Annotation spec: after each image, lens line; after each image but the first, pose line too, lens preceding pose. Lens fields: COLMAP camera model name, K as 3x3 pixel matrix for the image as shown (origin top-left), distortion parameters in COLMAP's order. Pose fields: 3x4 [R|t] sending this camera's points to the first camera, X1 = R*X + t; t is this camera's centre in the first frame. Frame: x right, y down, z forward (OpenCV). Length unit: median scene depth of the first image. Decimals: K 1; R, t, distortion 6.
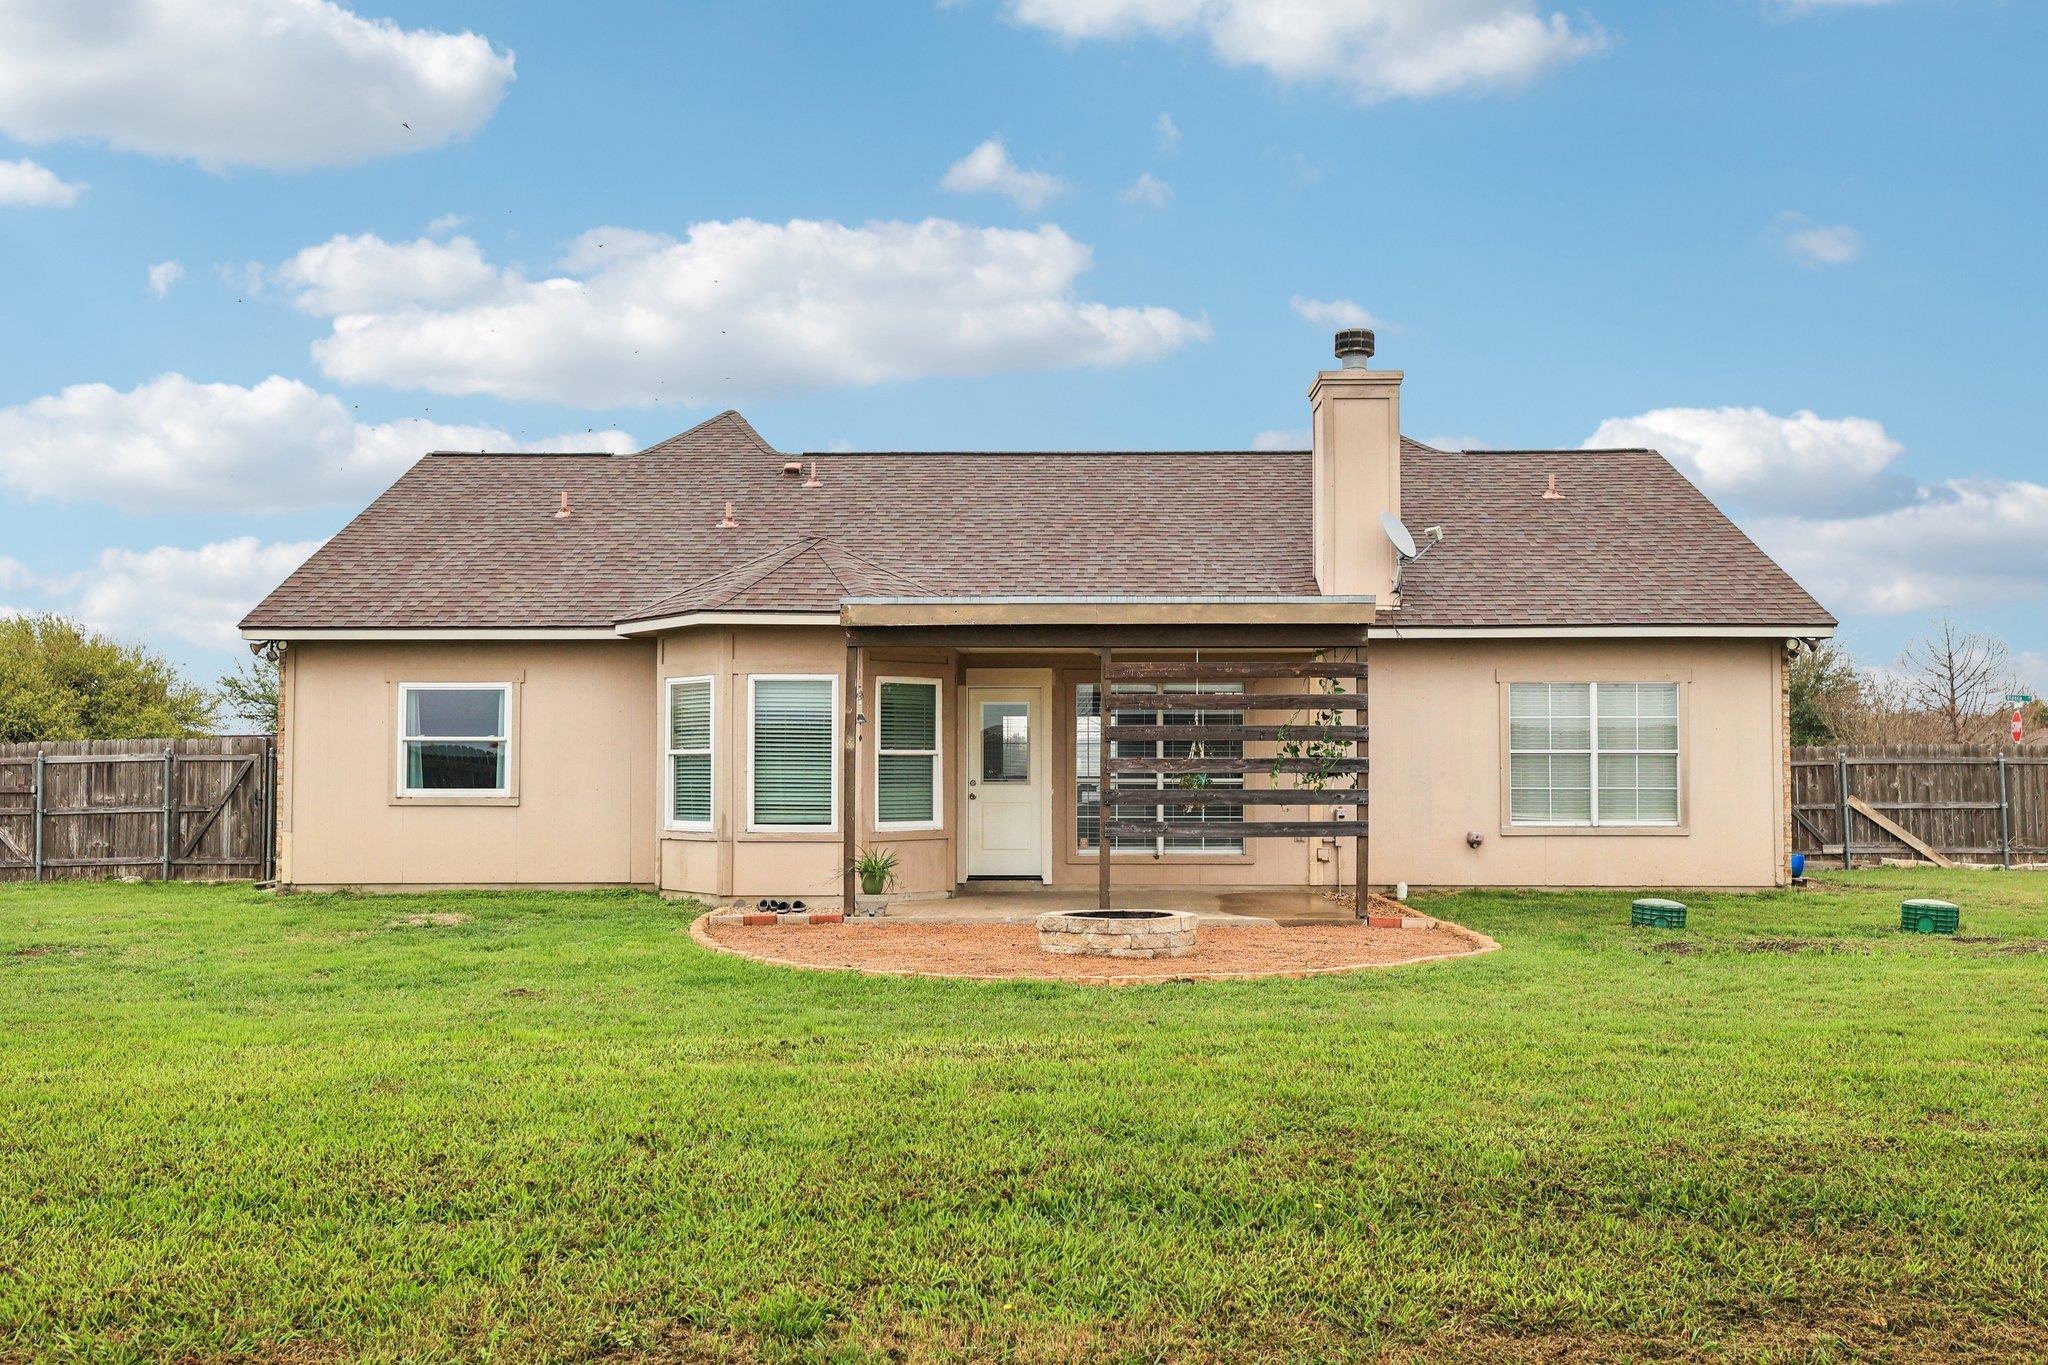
lens RADIAL K [[1893.6, 0, 1024.0], [0, 1893.6, 682.5], [0, 0, 1]] dist [0.000642, 0.002250]
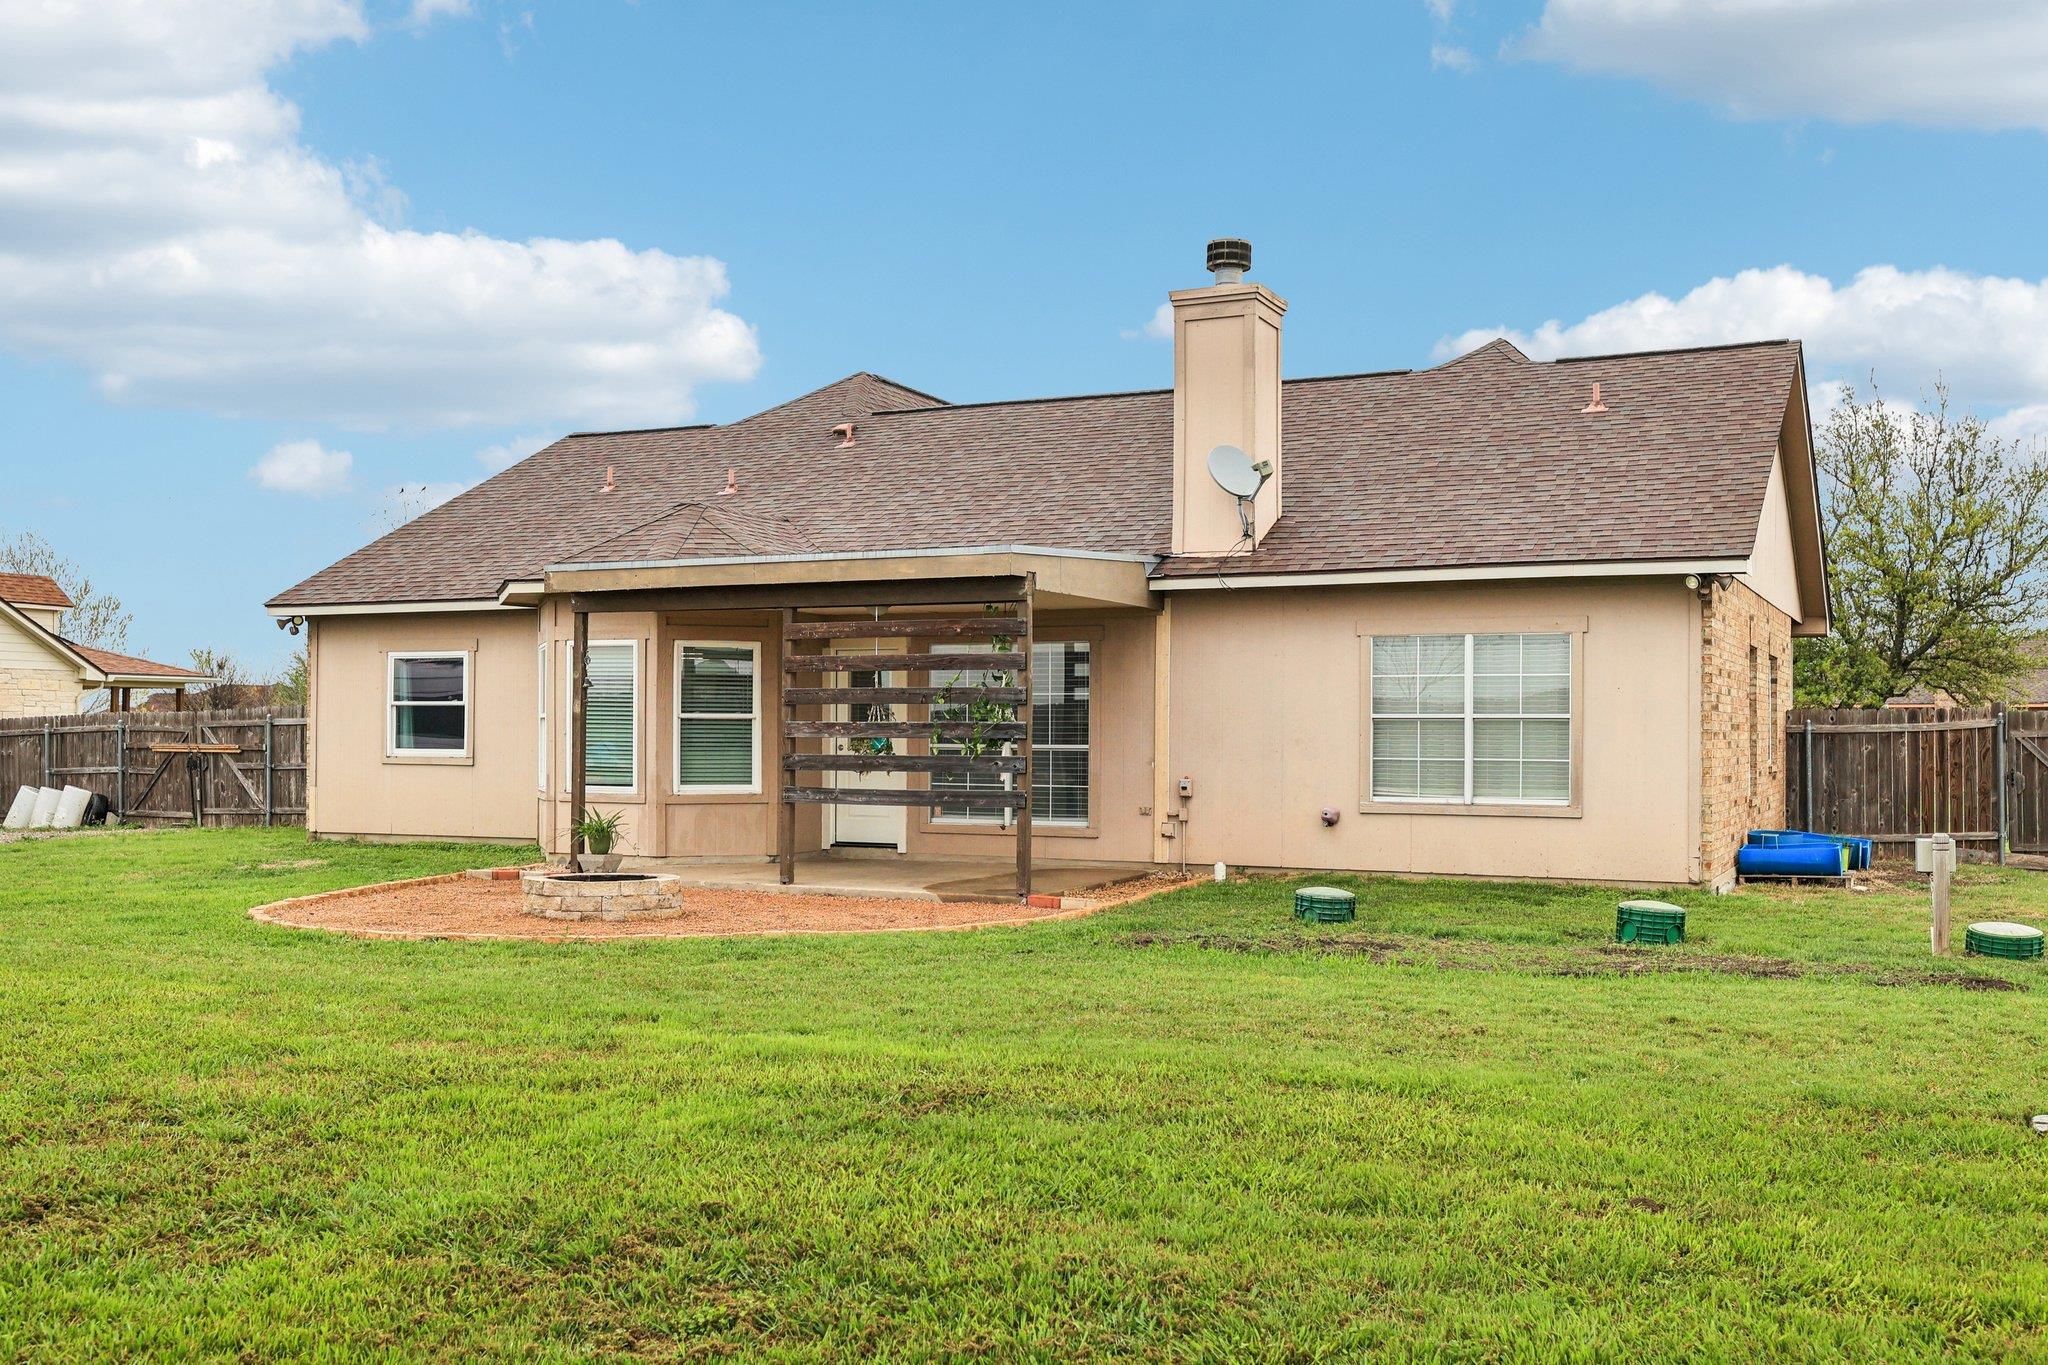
lens RADIAL K [[2010.5, 0, 923.3], [0, 2010.5, 723.5], [0, 0, 1]] dist [-0.001832, -0.002868]
pose [[0.898034, 0.002878, -0.439917, 0.475980], [0.014499, 0.999242, 0.036137, 0.003739], [0.439687, -0.038830, 0.897311, 0.088338]]
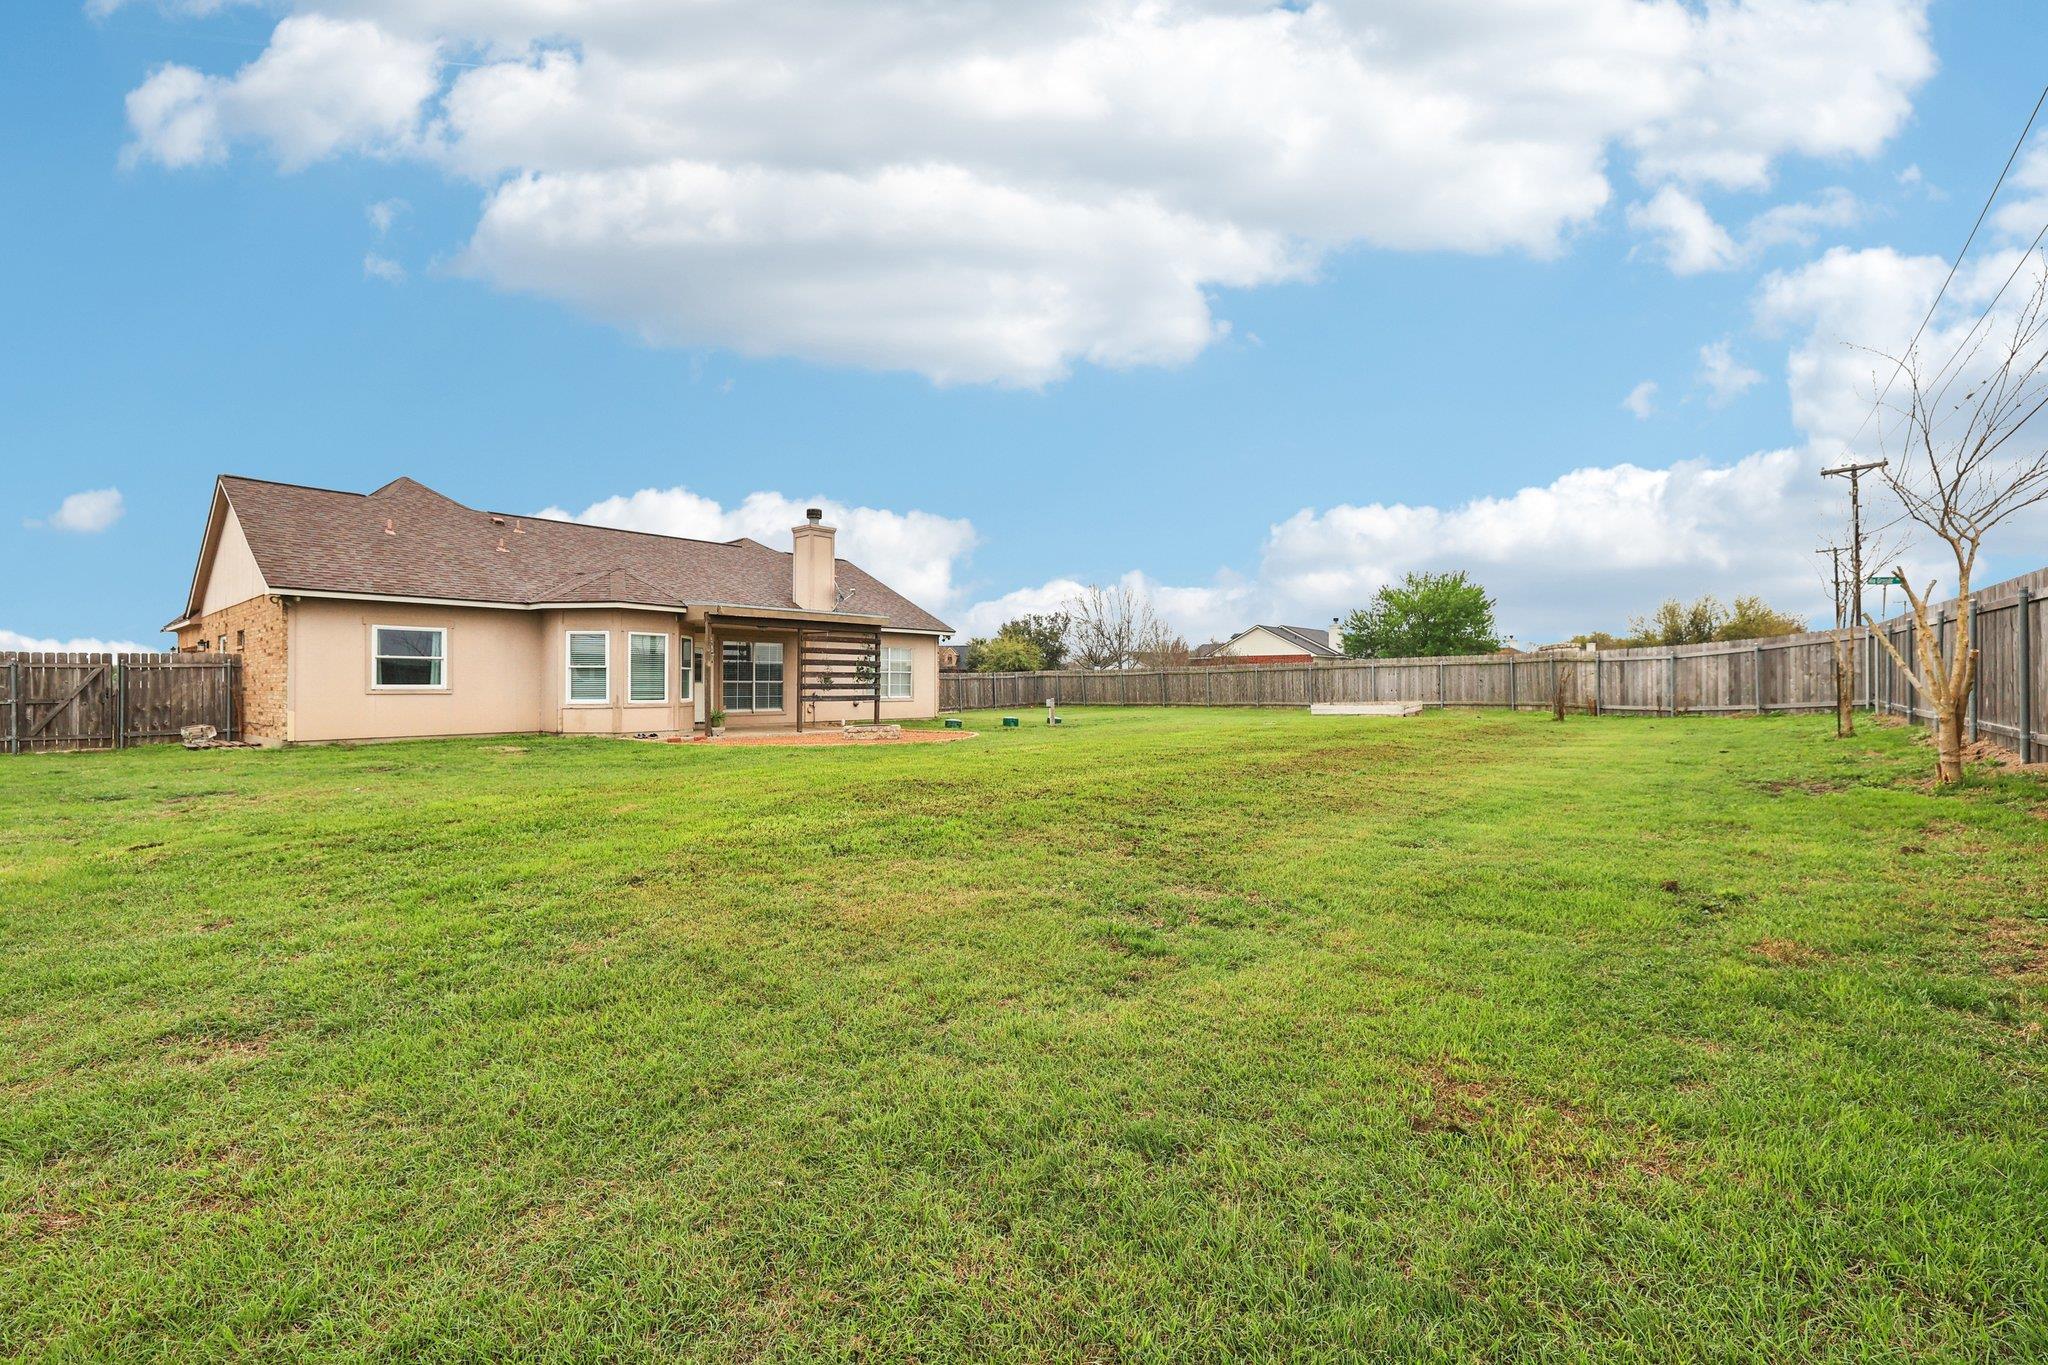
lens RADIAL K [[881.2, 0, 1024.0], [0, 881.2, 682.5], [0, 0, 1]] dist [-0.000768, 0.000037]
pose [[0.627678, 0.003644, 0.778464, -0.603558], [-0.033775, 0.999175, 0.022556, 0.015066], [-0.777740, -0.040450, 0.627283, 0.008769]]
